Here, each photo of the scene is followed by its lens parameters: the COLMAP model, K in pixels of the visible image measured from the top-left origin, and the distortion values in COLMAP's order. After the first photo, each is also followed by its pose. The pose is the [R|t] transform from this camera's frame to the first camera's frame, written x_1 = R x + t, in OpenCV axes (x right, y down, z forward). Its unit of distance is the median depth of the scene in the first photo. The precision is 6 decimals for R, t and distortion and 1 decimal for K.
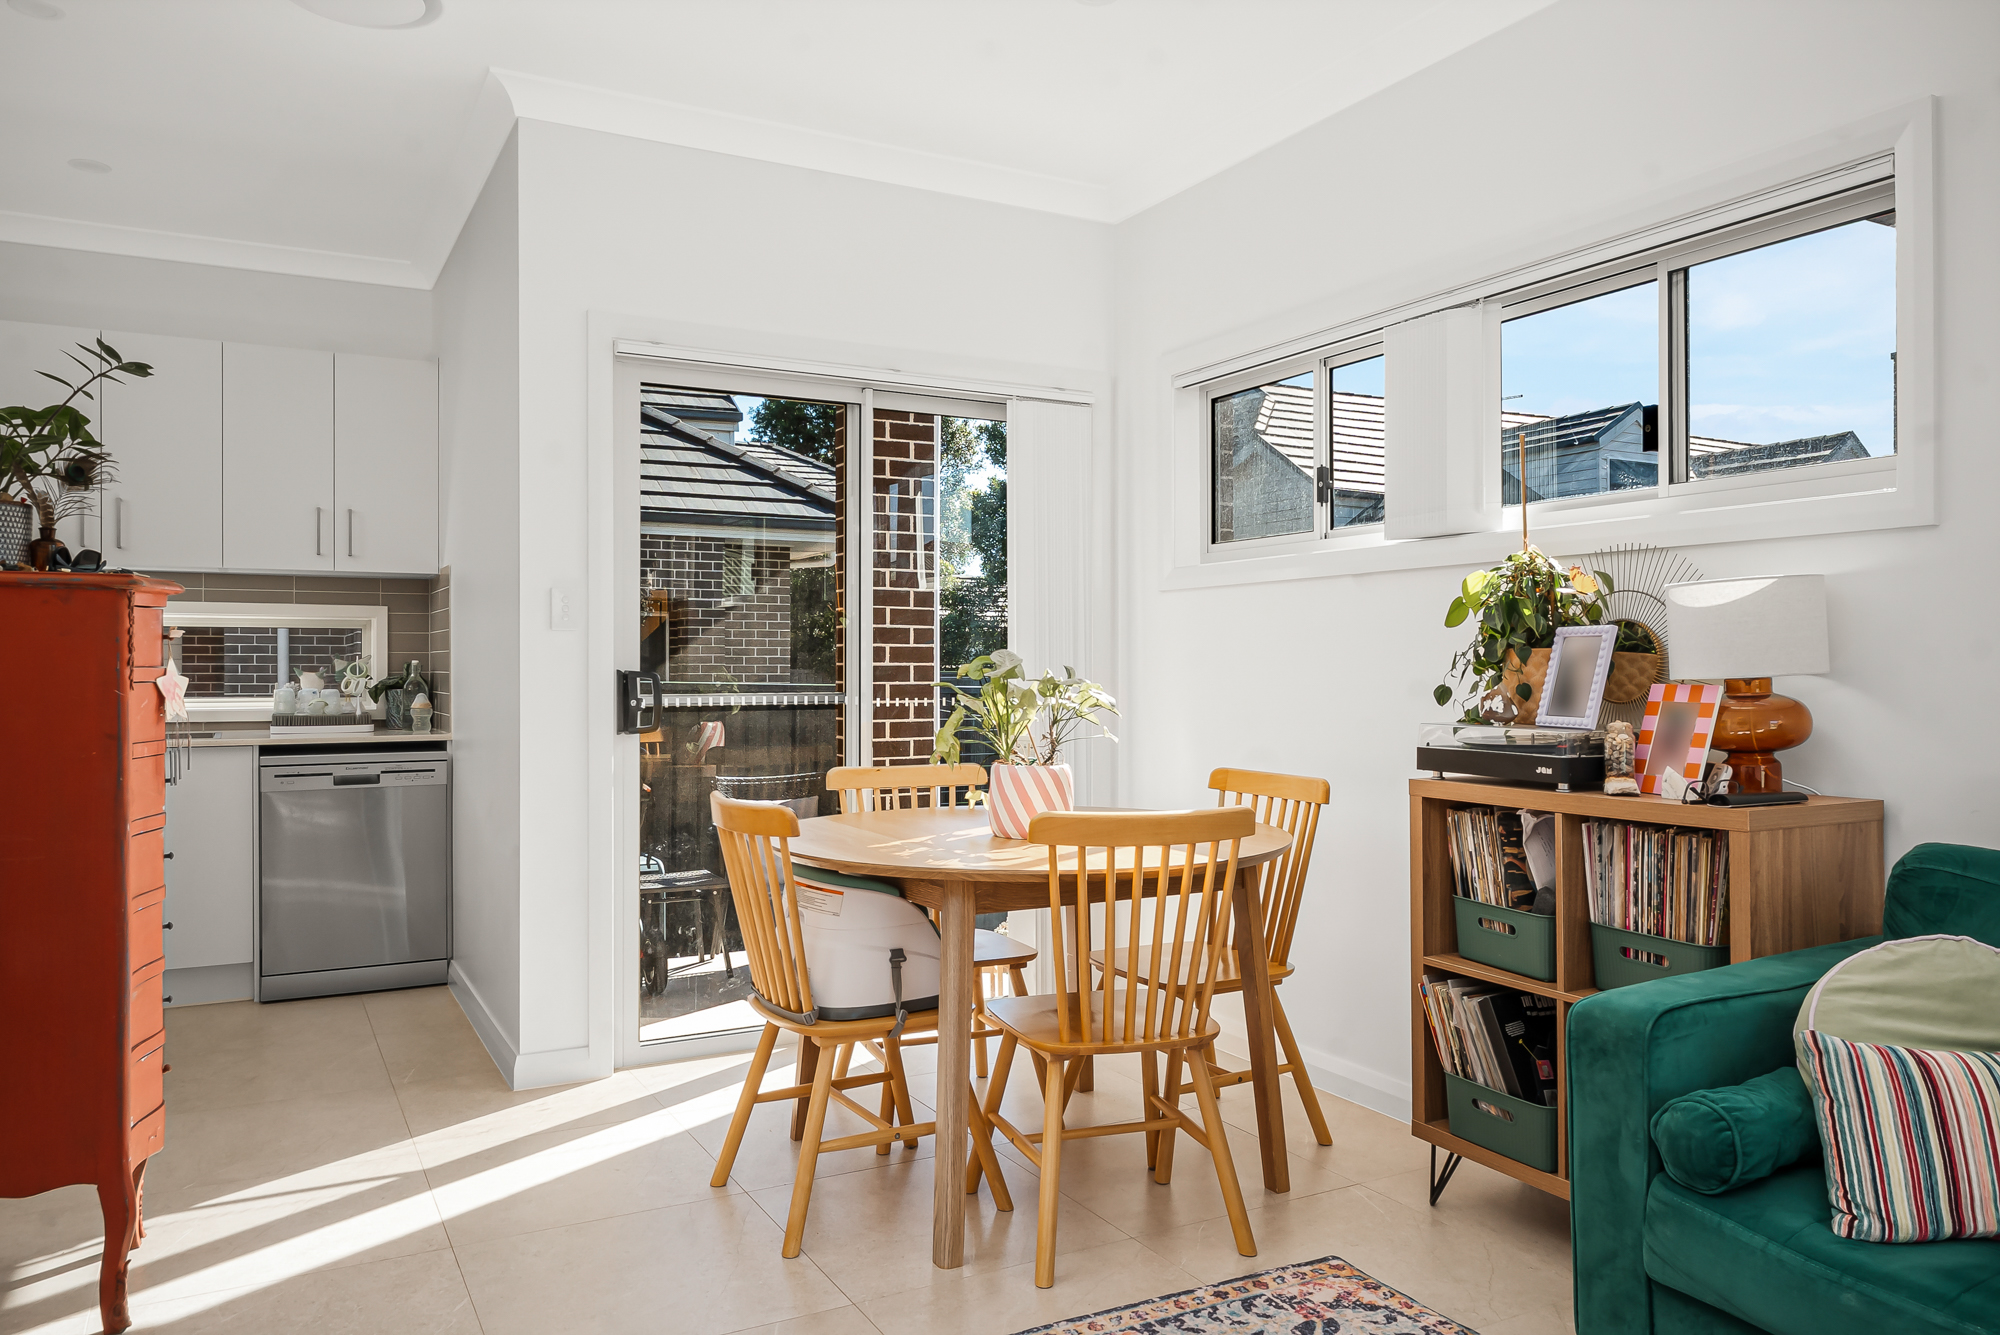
lens RADIAL K [[1394.5, 0, 1000.0], [0, 1394.5, 667.5], [0, 0, 1]] dist [0.003365, 0.004897]
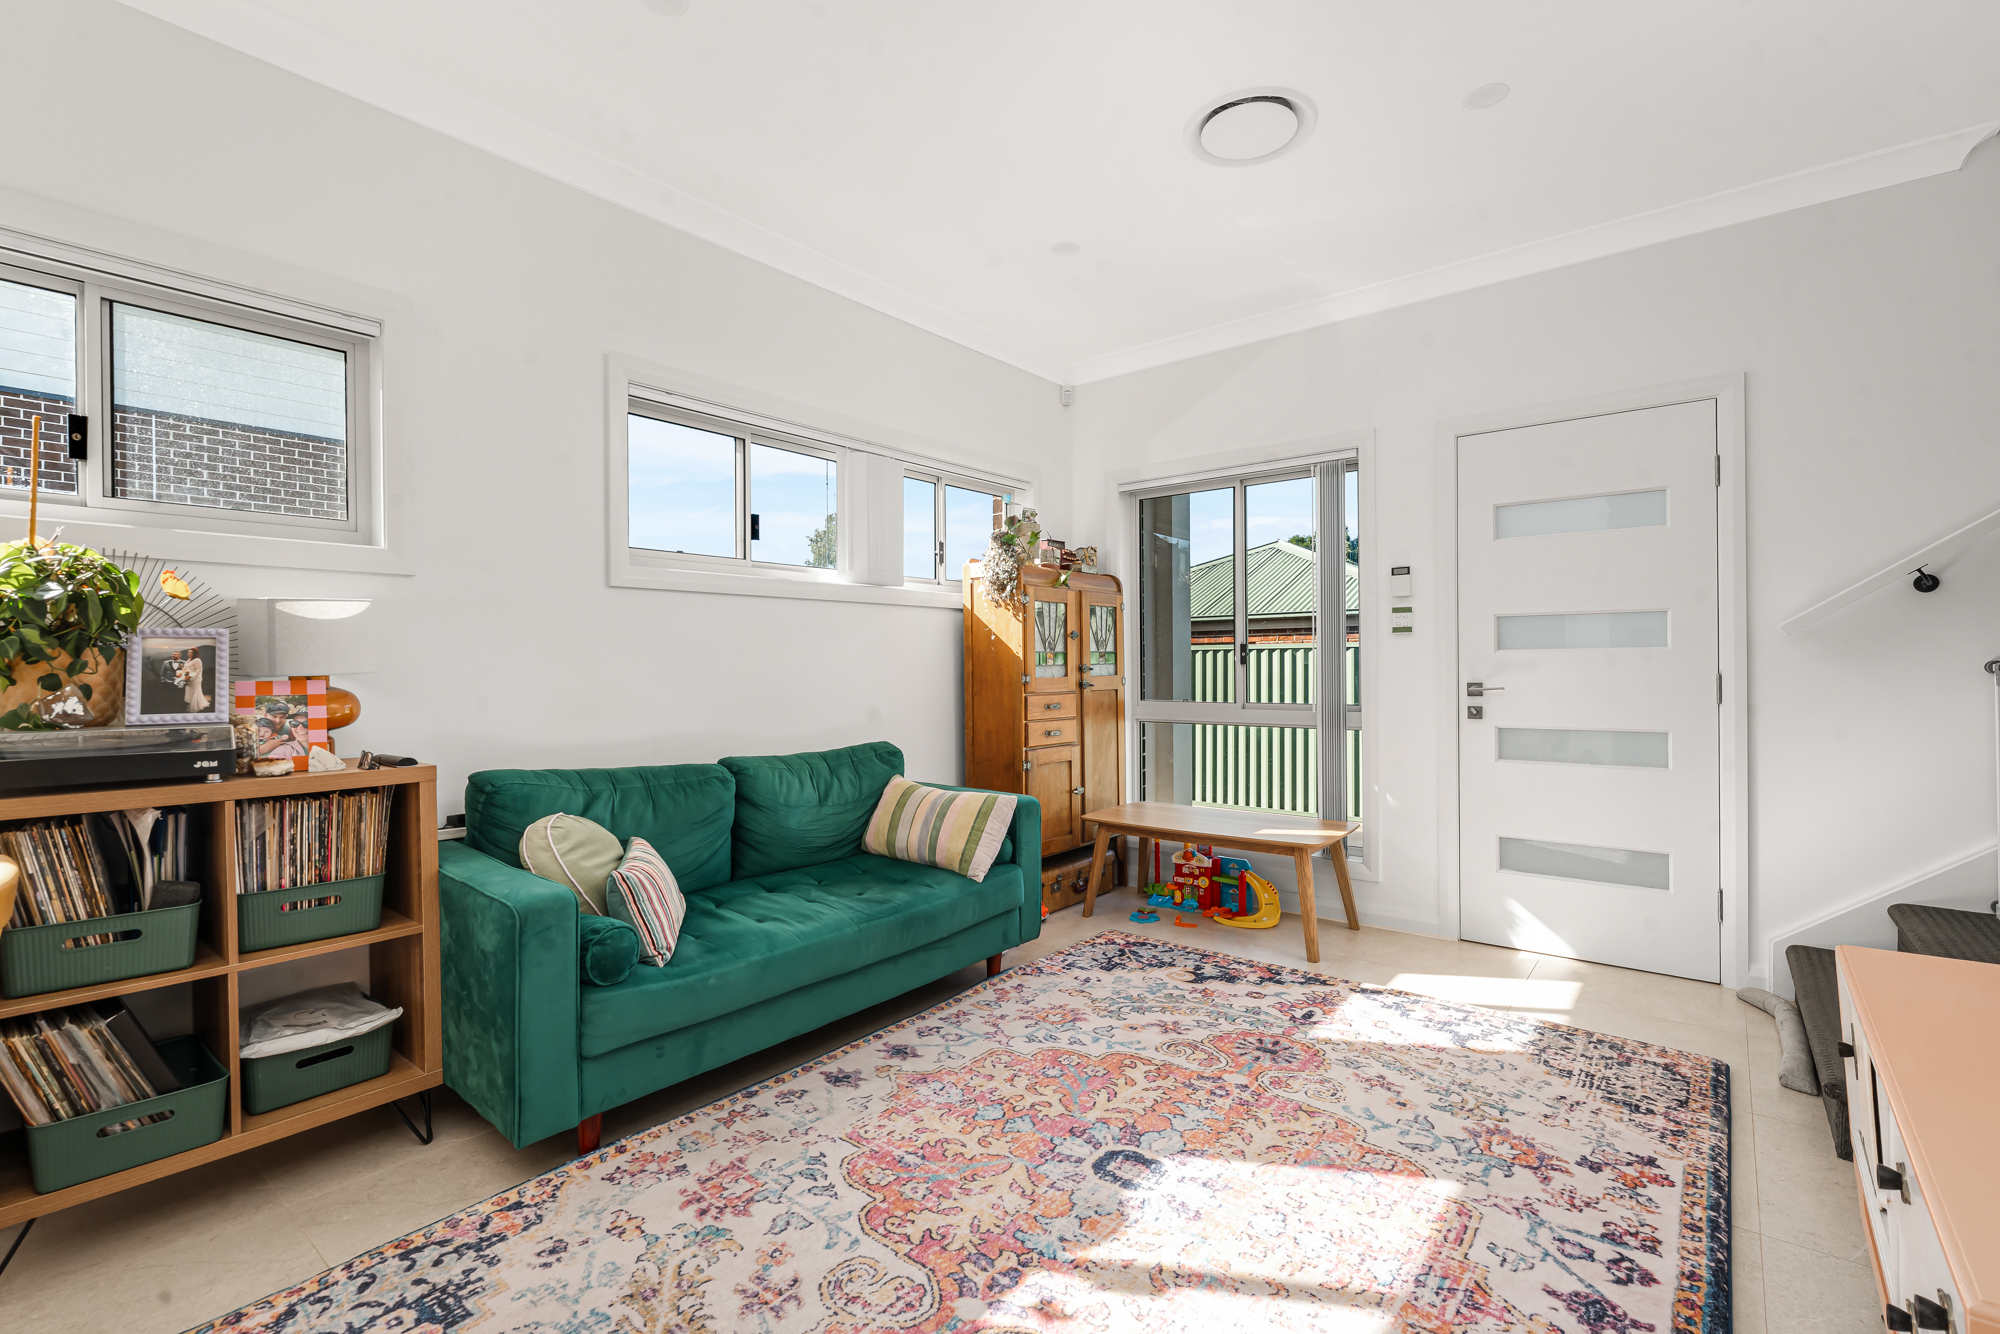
lens RADIAL K [[887.7, 0, 1000.0], [0, 887.7, 667.0], [0, 0, 1]] dist [-0.000741, -0.000069]
pose [[-0.376301, 0.002552, 0.926494, -0.417051], [0.008368, 0.999965, 0.000644, 0.004697], [-0.926460, 0.007995, -0.376309, 0.635510]]
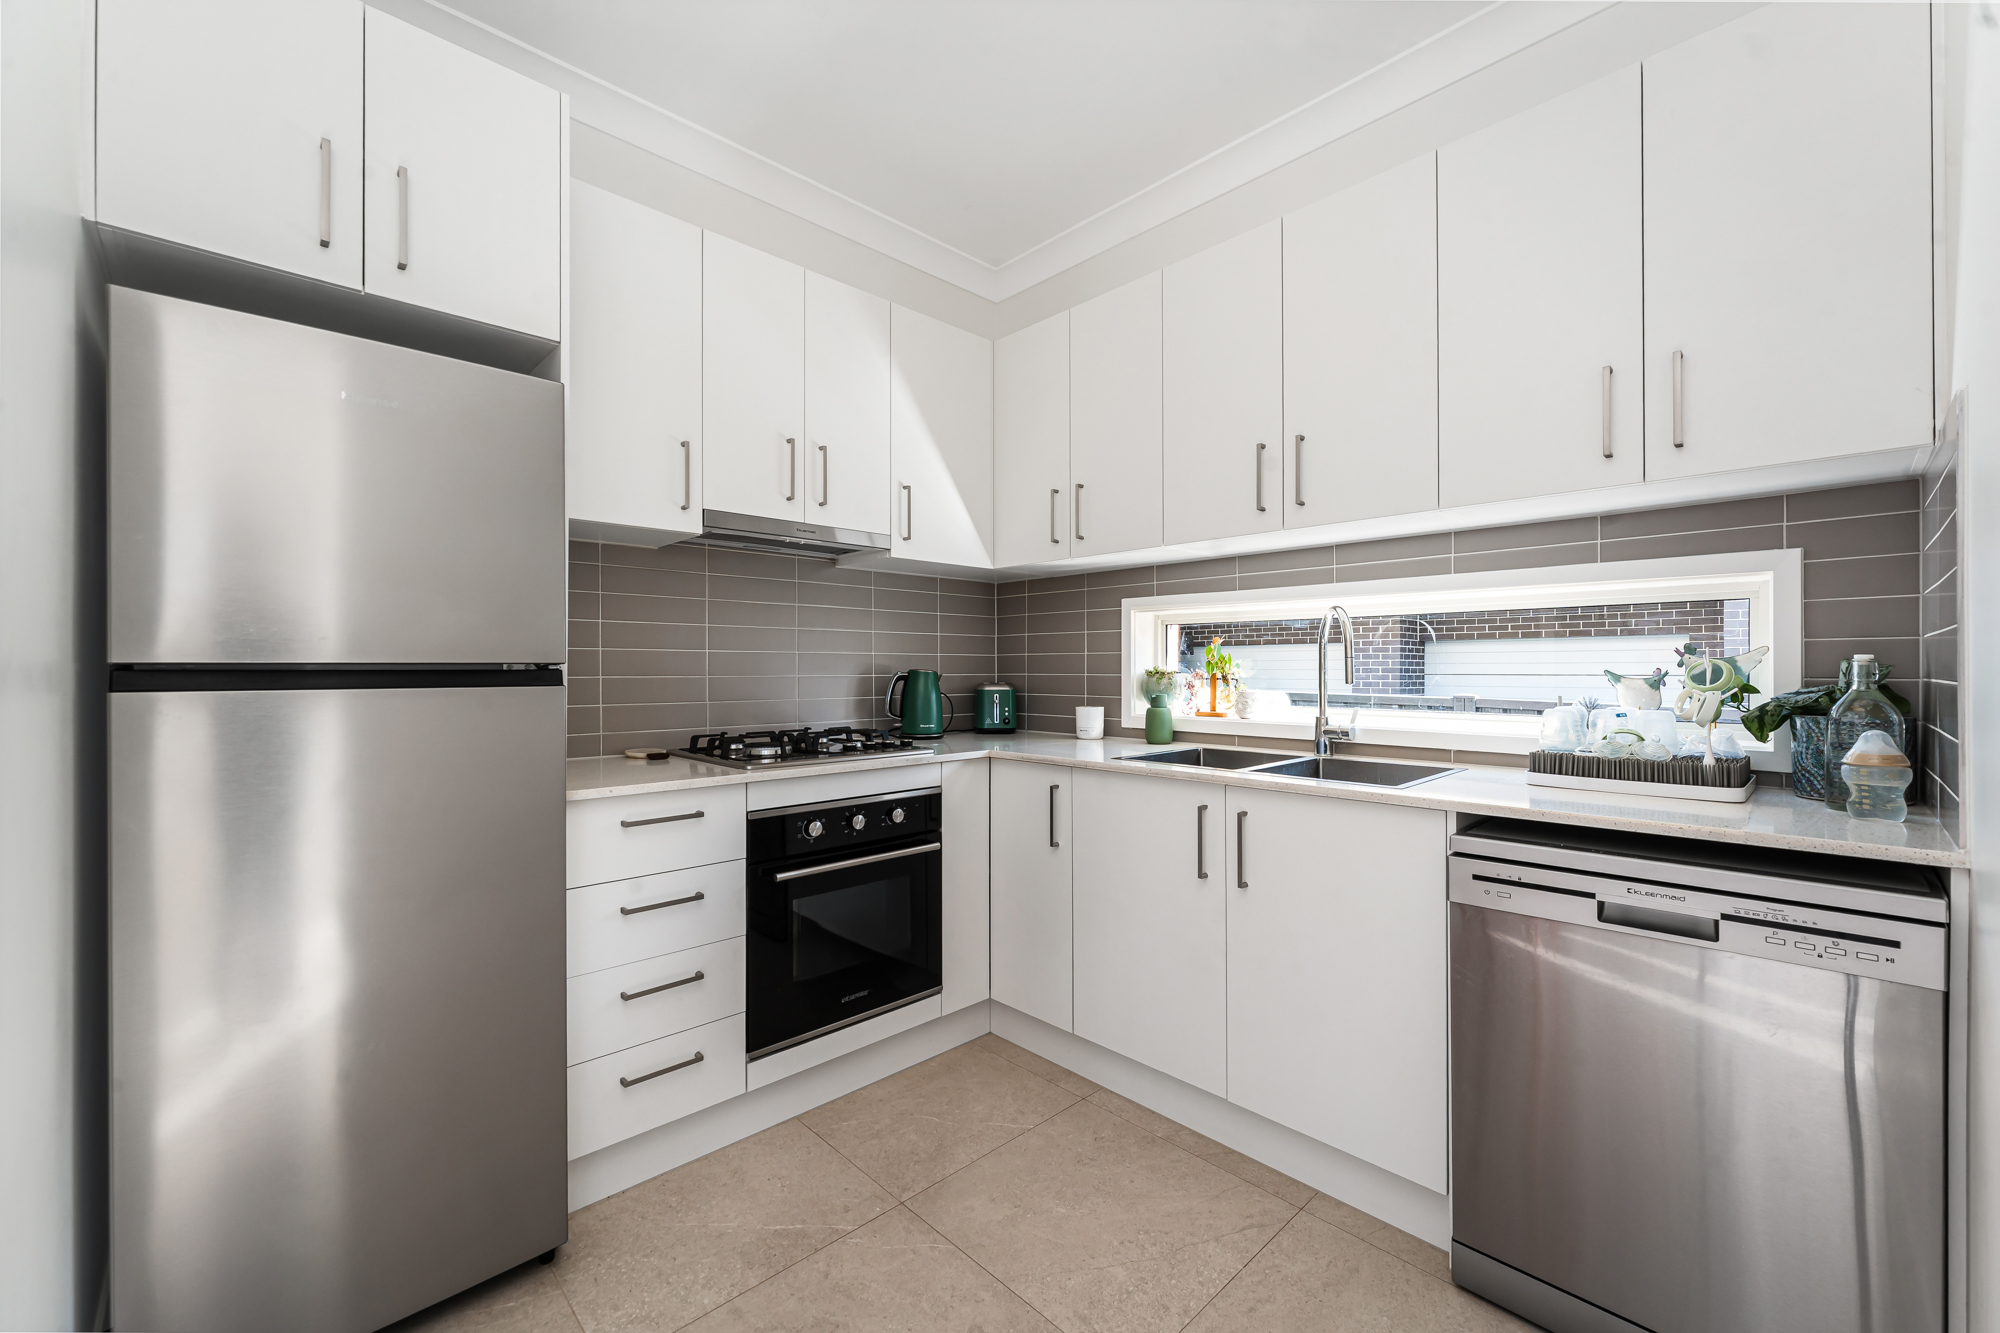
lens RADIAL K [[803.6, 0, 1000.0], [0, 803.6, 666.5], [0, 0, 1]] dist [-0.000491, -0.000075]
pose [[0.267489, -0.000395, -0.963561, -0.436381], [0.003039, 0.999995, 0.000434, -0.003955], [0.963556, -0.003044, 0.267489, 1.185622]]
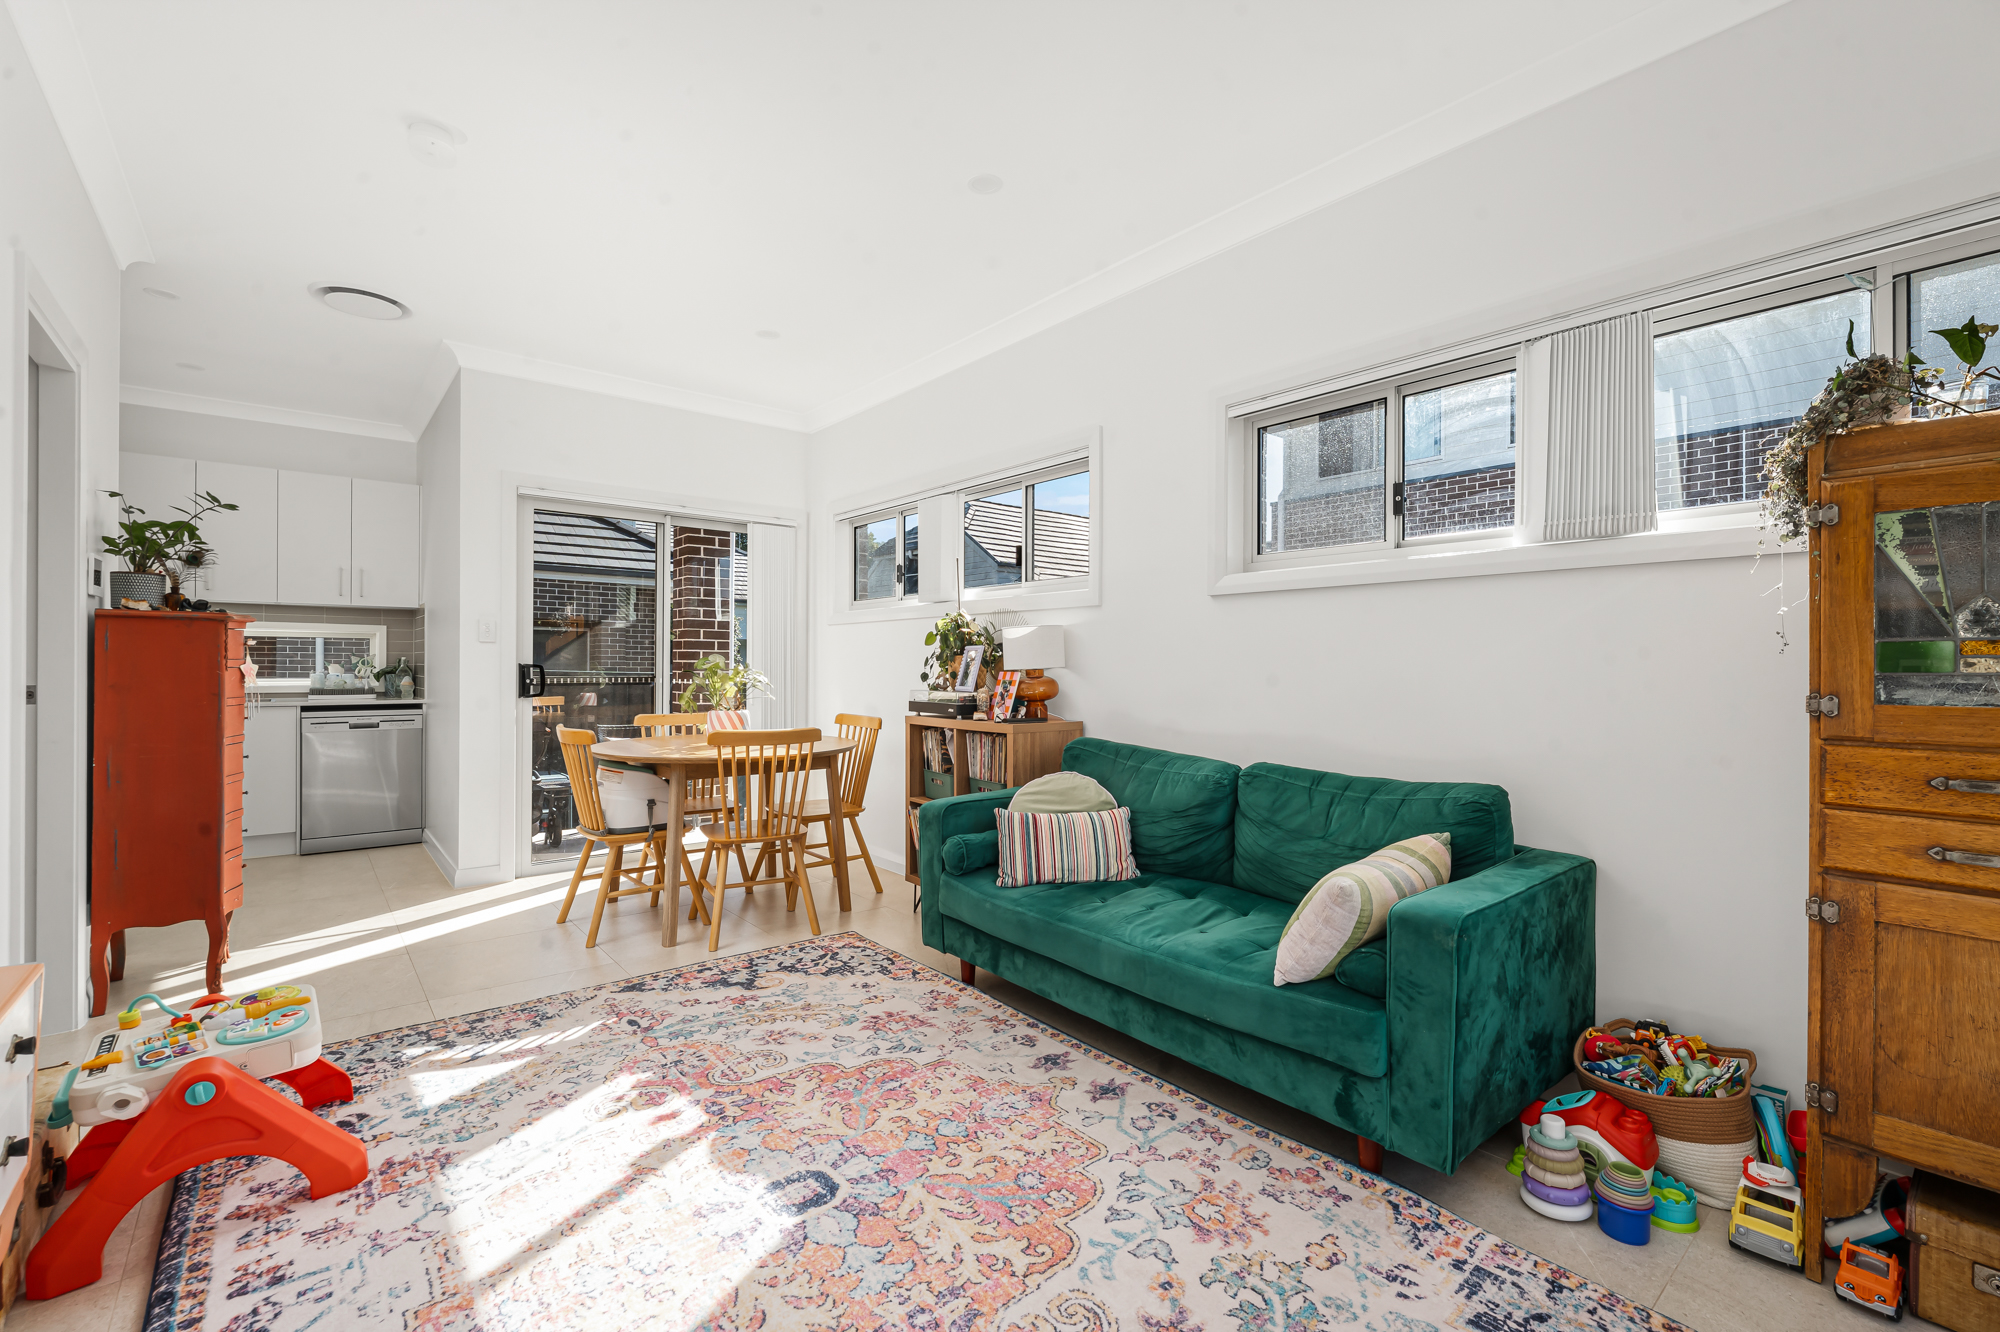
lens RADIAL K [[862.2, 0, 1000.0], [0, 862.2, 666.0], [0, 0, 1]] dist [0.000018, -0.000085]
pose [[0.981811, 0.005246, 0.189791, 0.186744], [-0.005428, 0.999985, 0.000438, 0.001866], [-0.189786, -0.001461, 0.981824, -0.340515]]
